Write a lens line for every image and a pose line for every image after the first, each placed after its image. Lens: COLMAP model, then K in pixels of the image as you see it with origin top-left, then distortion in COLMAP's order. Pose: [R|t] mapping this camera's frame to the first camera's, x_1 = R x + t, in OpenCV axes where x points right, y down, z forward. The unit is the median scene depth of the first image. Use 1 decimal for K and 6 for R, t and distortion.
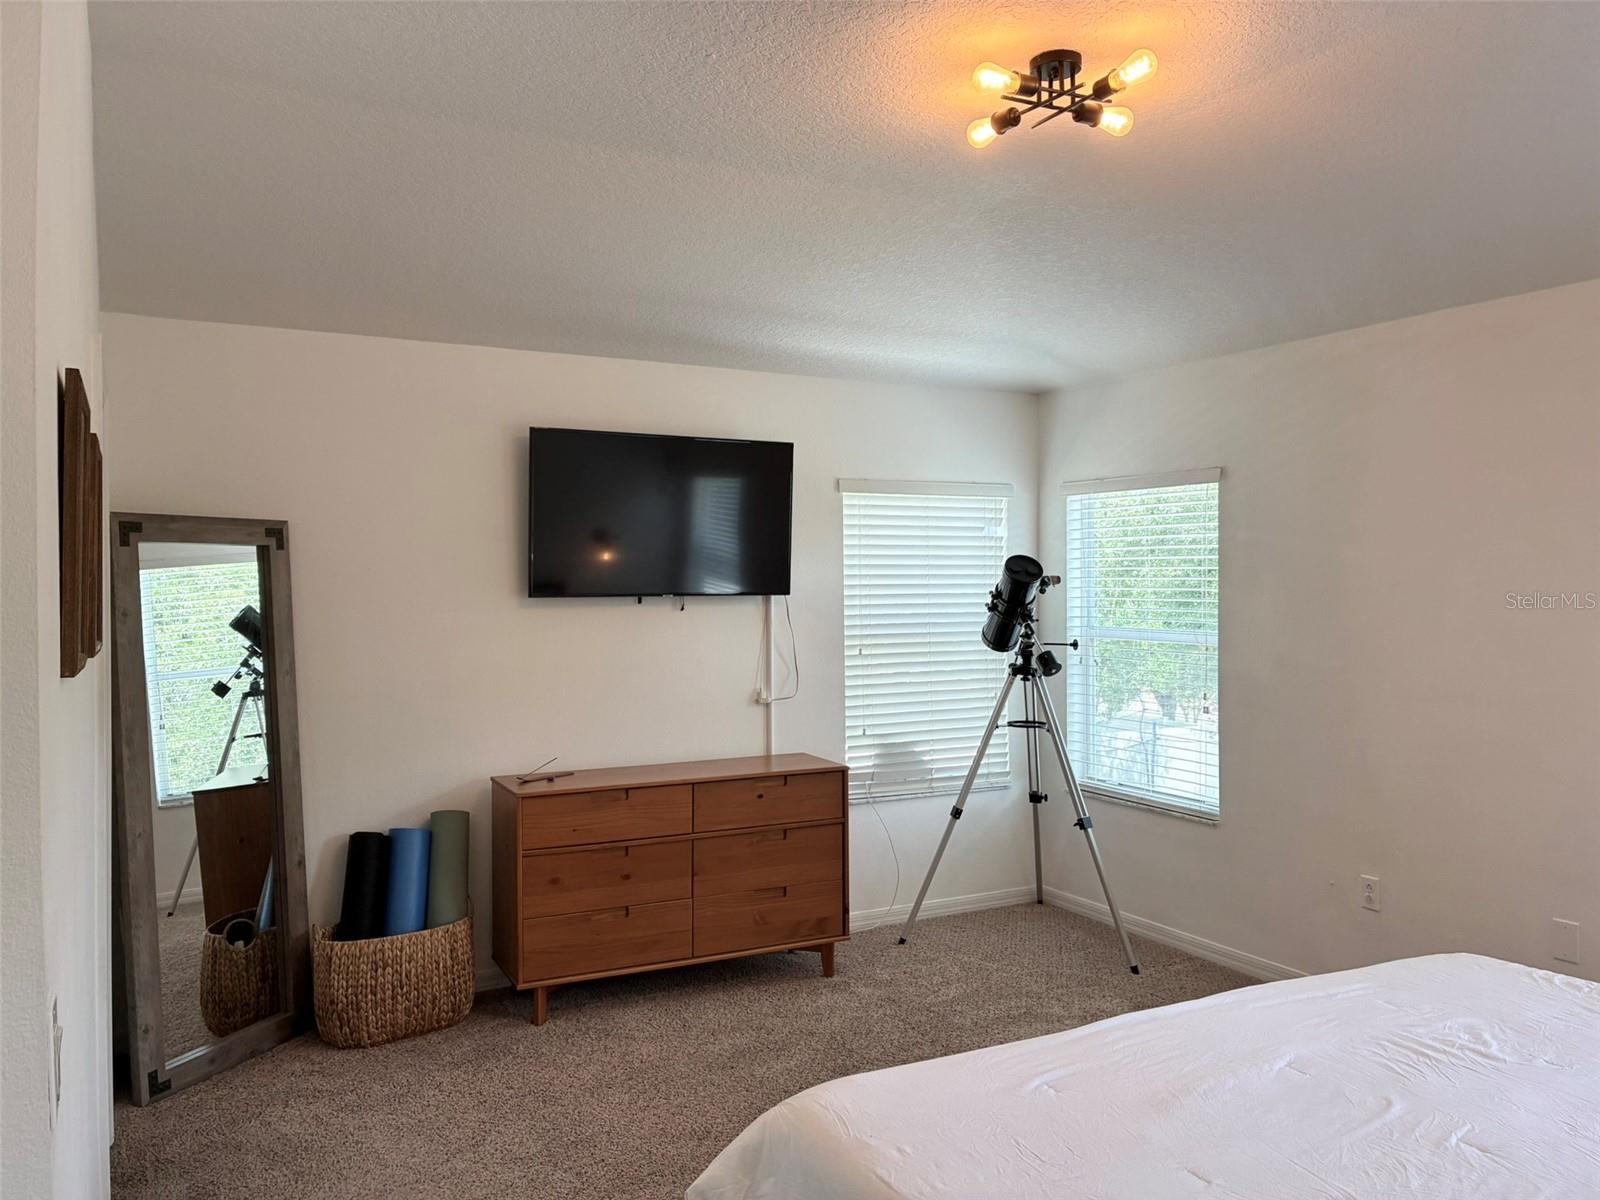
lens RADIAL K [[1192.2, 0, 800.0], [0, 1192.2, 600.0], [0, 0, 1]] dist [0.050884, -0.005876]
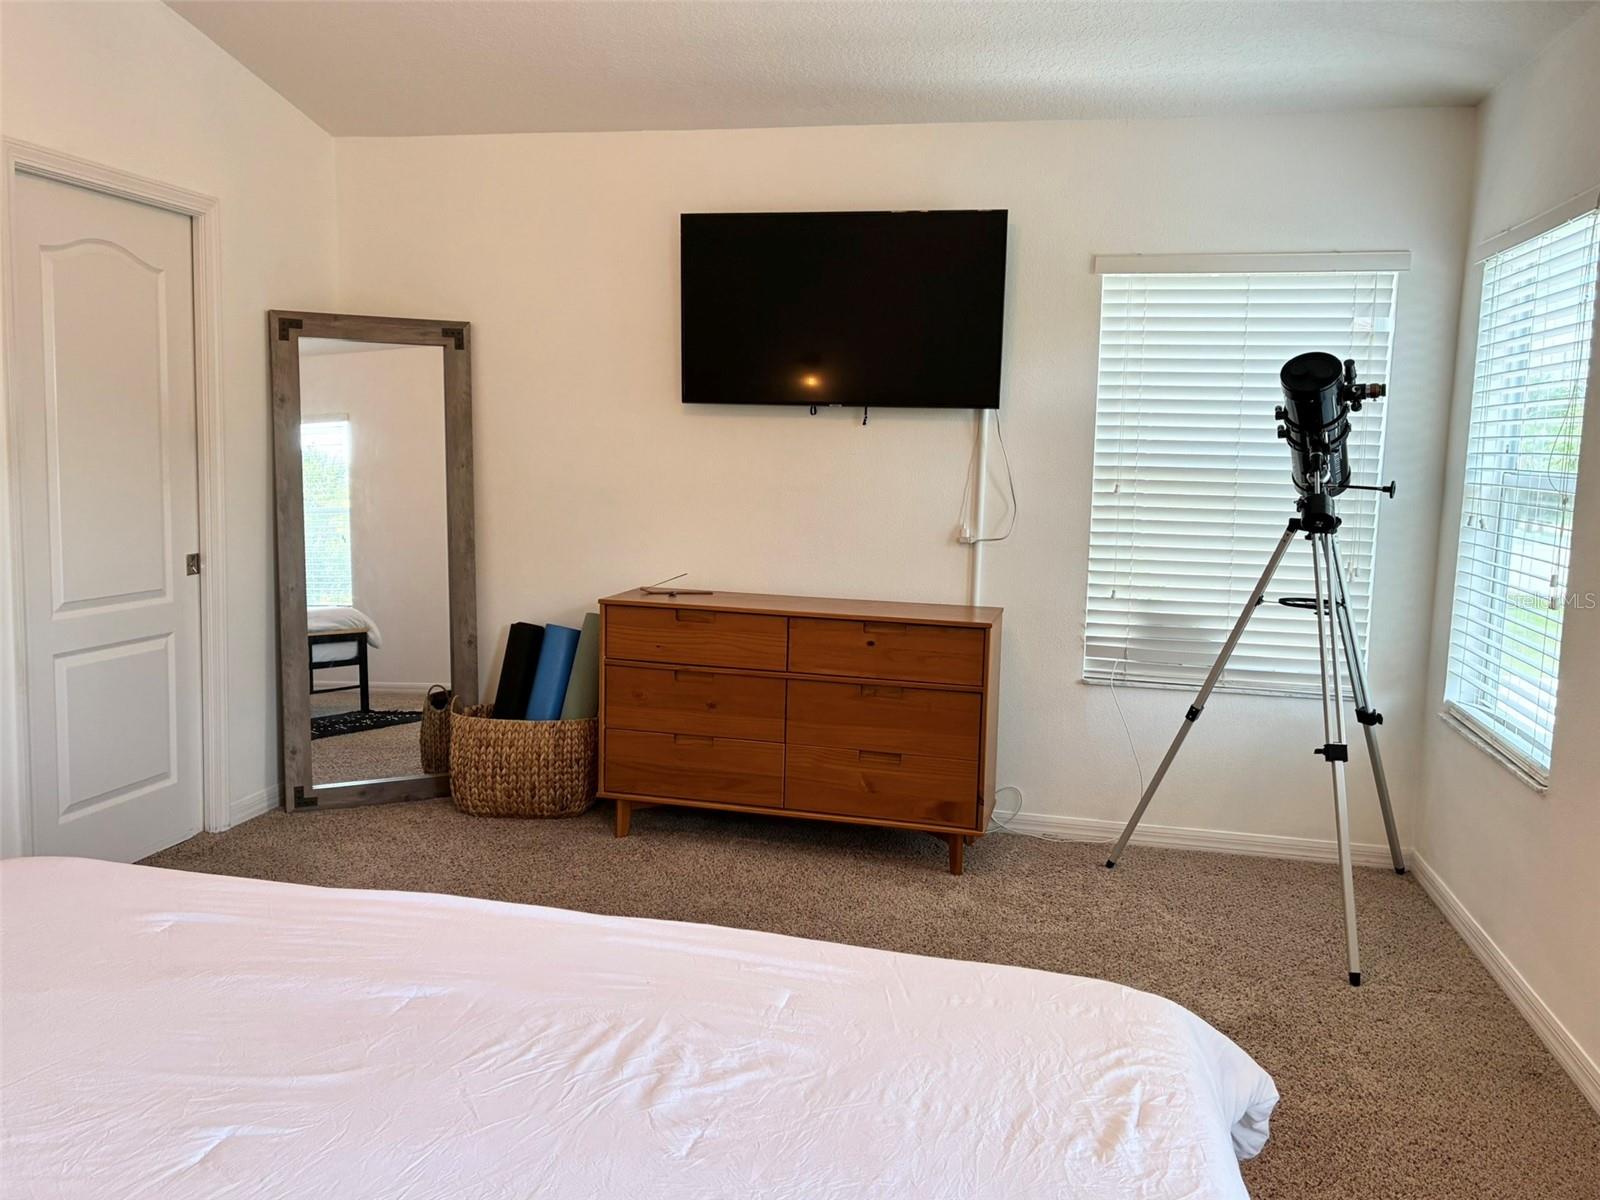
lens RADIAL K [[1277.9, 0, 828.6], [0, 1277.9, 585.5], [0, 0, 1]] dist [0.143666, -0.299579]
pose [[0.764683, 0.097202, -0.637034, 0.535541], [-0.037650, 0.993609, 0.106415, 0.030069], [0.643306, -0.057389, 0.763455, 0.305608]]
